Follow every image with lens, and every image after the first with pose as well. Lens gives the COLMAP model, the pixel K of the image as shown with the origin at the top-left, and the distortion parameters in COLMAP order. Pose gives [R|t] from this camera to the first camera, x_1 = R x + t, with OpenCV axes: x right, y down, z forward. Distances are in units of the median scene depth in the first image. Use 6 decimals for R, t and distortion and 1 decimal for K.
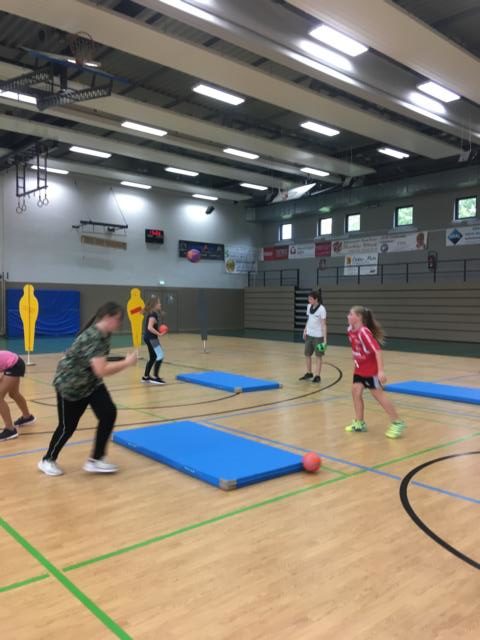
lens RADIAL K [[543.0, 0, 245.0], [0, 543.0, 324.8], [0, 0, 1]] dist [0.117917, -0.177426]
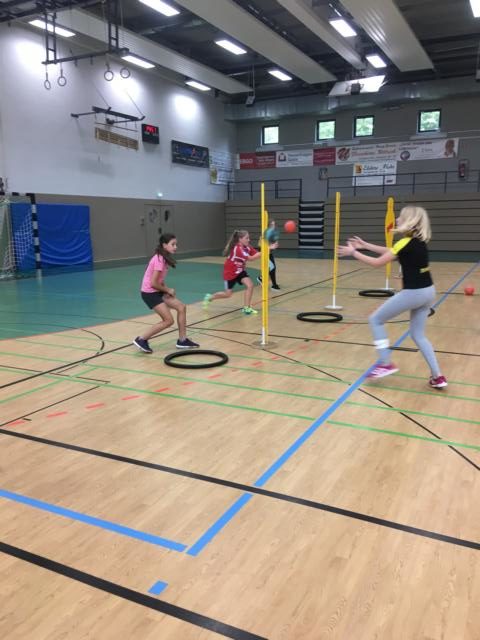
lens RADIAL K [[543.0, 0, 245.5], [0, 543.0, 320.2], [0, 0, 1]] dist [0.117917, -0.177426]
pose [[0.924772, -0.087796, 0.370256, -0.555892], [0.034641, 0.988403, 0.147852, -0.014410], [-0.378943, -0.123903, 0.917088, 0.294375]]
